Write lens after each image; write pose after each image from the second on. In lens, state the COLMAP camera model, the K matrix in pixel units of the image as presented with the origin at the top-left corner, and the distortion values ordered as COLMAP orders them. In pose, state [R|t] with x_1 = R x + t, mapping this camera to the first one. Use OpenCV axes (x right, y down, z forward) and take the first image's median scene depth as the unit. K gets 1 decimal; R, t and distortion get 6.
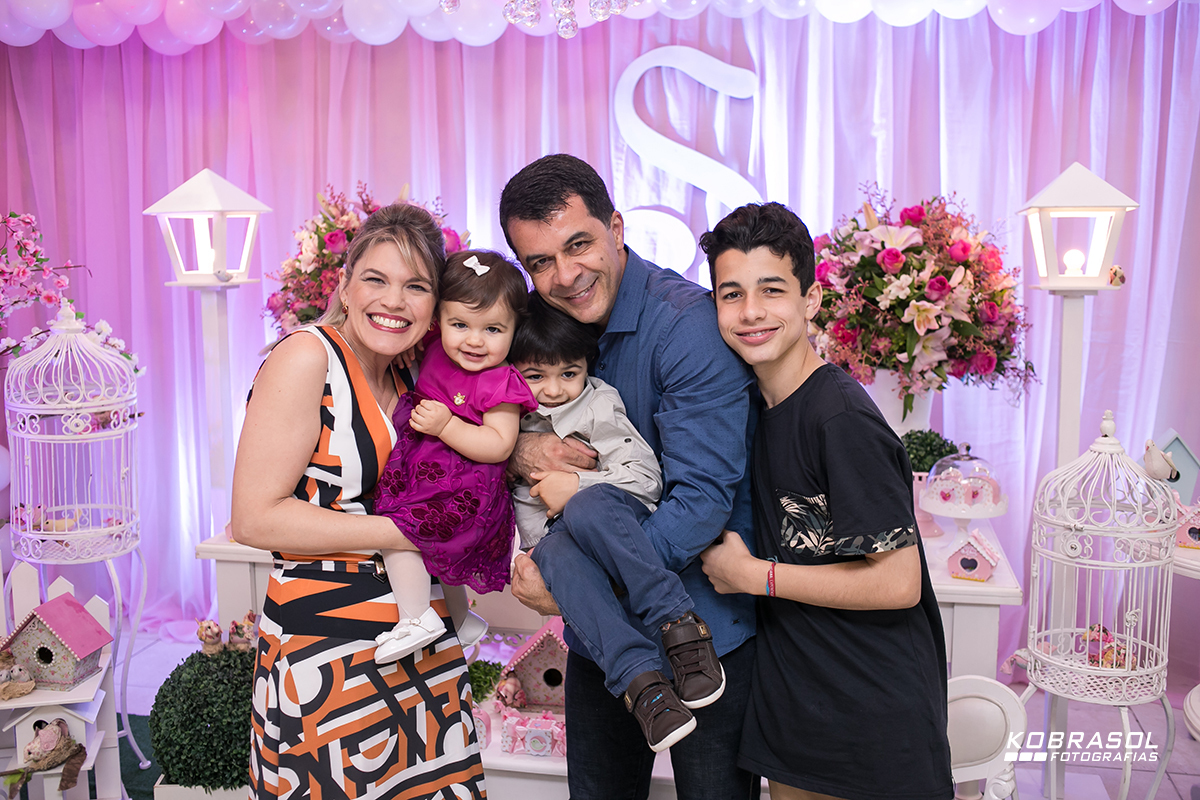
lens RADIAL K [[1202.9, 0, 600.0], [0, 1202.9, 400.0], [0, 0, 1]] dist [-0.089925, 0.109863]
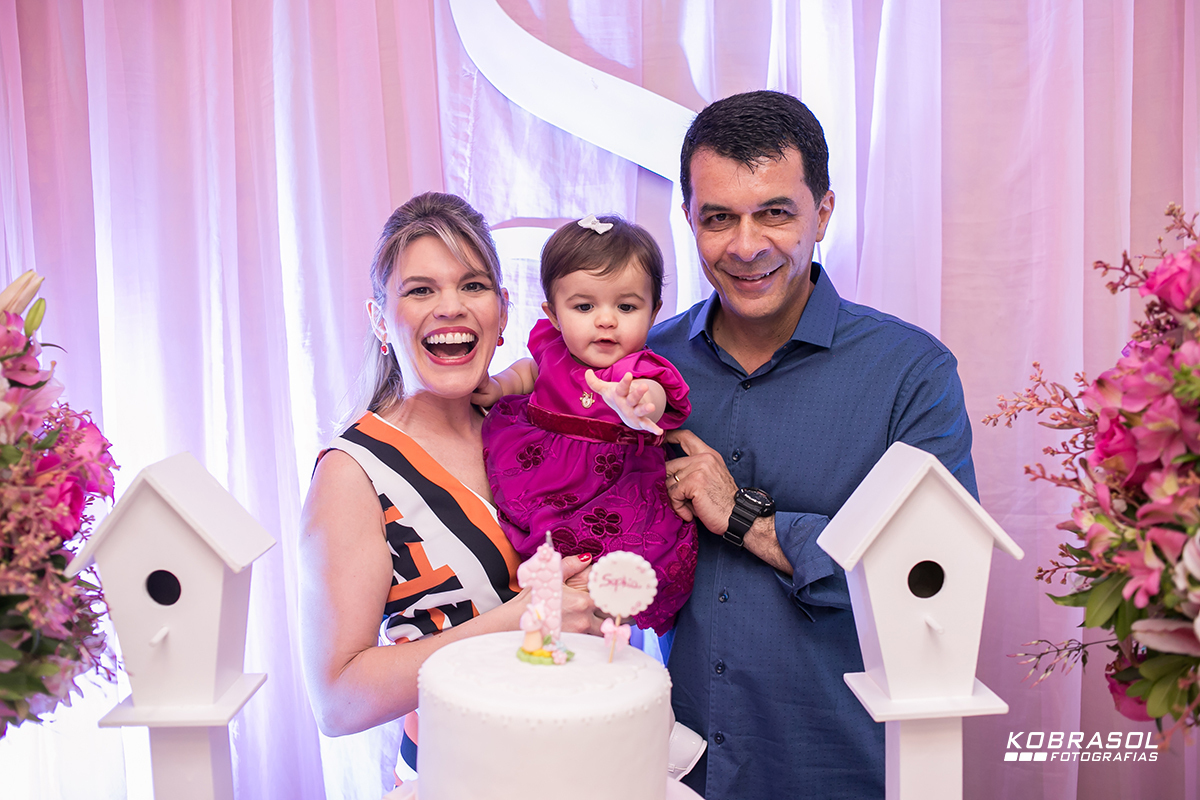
lens RADIAL K [[1202.9, 0, 600.0], [0, 1202.9, 400.0], [0, 0, 1]] dist [-0.089925, 0.109863]
pose [[0.985508, -0.036742, 0.165601, -0.011784], [0.046919, 0.997216, -0.057964, -0.088915], [-0.163011, 0.064893, 0.984488, 0.727060]]
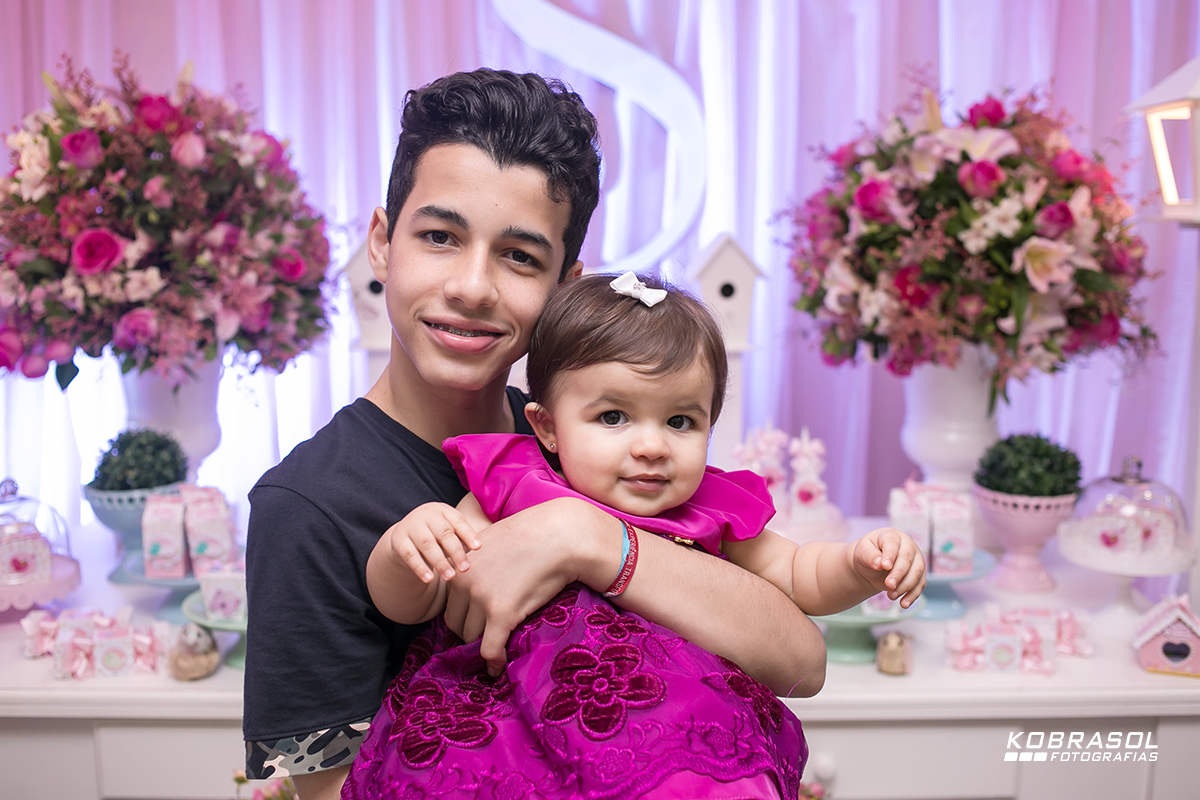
lens RADIAL K [[1277.6, 0, 600.0], [0, 1277.6, 400.0], [0, 0, 1]] dist [-0.092667, 0.108637]
pose [[0.978058, -0.032623, 0.205764, -0.100796], [0.025105, 0.998922, 0.039043, -0.024625], [-0.206816, -0.033020, 0.977822, 0.325698]]
